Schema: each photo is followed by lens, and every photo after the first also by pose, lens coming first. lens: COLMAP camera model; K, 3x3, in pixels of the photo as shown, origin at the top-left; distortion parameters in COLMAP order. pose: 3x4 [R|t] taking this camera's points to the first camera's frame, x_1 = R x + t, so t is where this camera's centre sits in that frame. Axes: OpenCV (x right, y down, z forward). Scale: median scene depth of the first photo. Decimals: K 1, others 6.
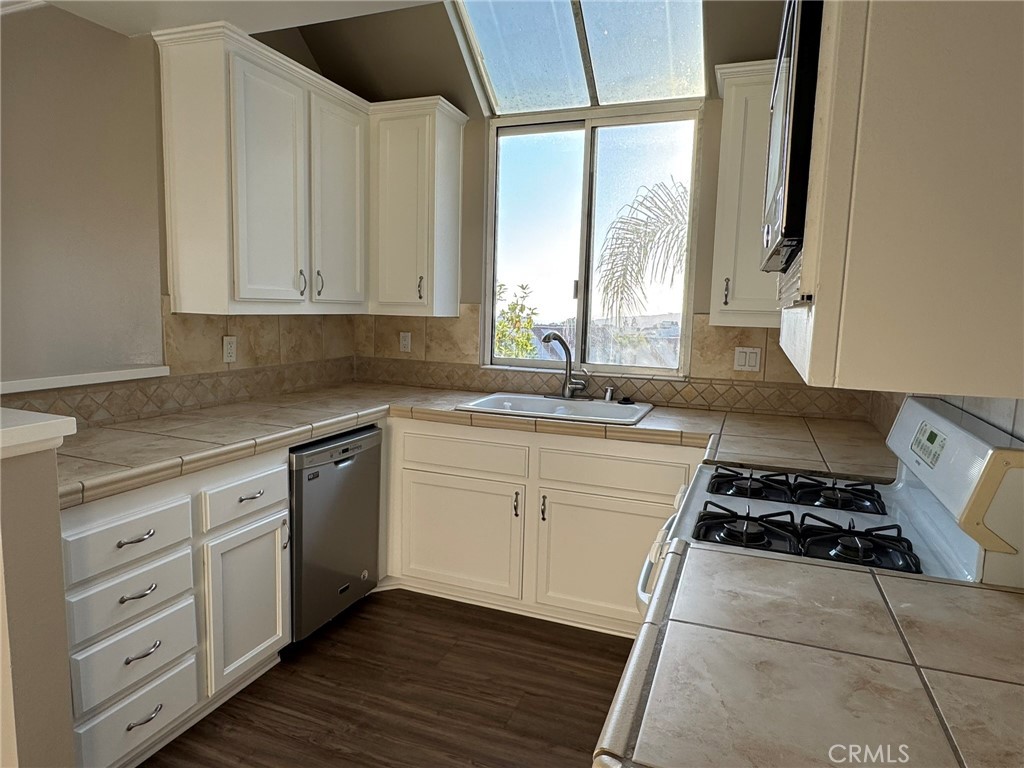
lens RADIAL K [[630.5, 0, 511.0], [0, 630.5, 388.3], [0, 0, 1]] dist [0.004553, 0.000838]
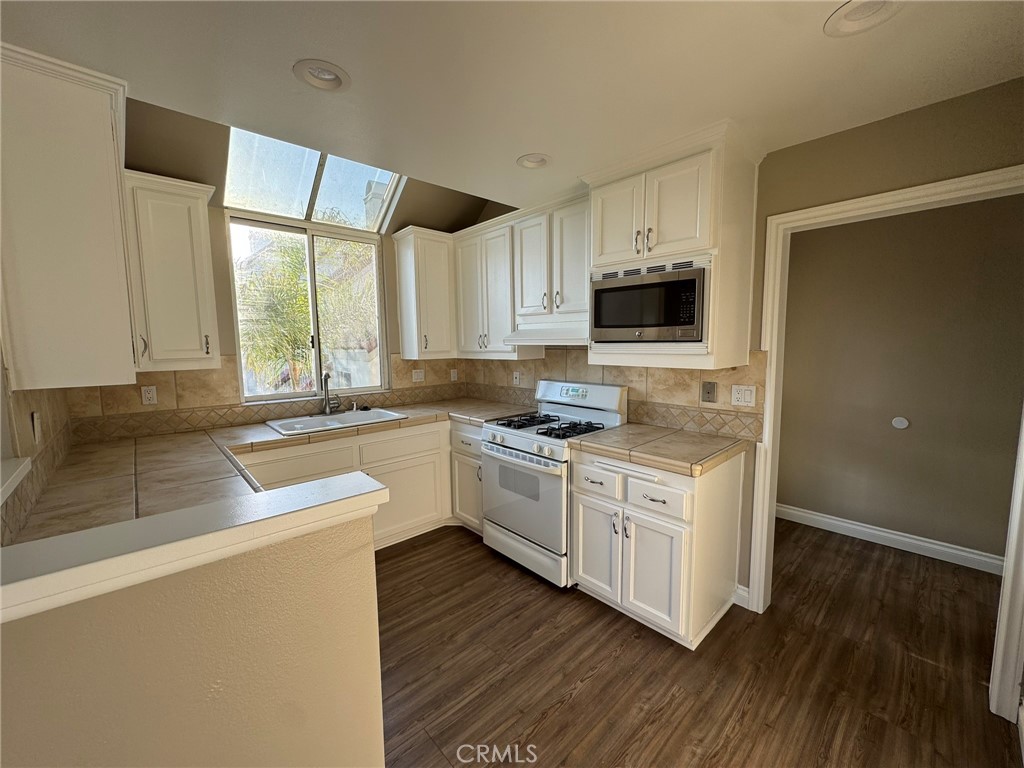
lens RADIAL K [[407.8, 0, 509.7], [0, 407.8, 384.0], [0, 0, 1]] dist [-0.001229, 0.000201]
pose [[0.438074, -0.122268, 0.890585, -0.577052], [0.138005, 0.988110, 0.067773, -0.061869], [-0.888283, 0.093215, 0.449739, 0.173097]]
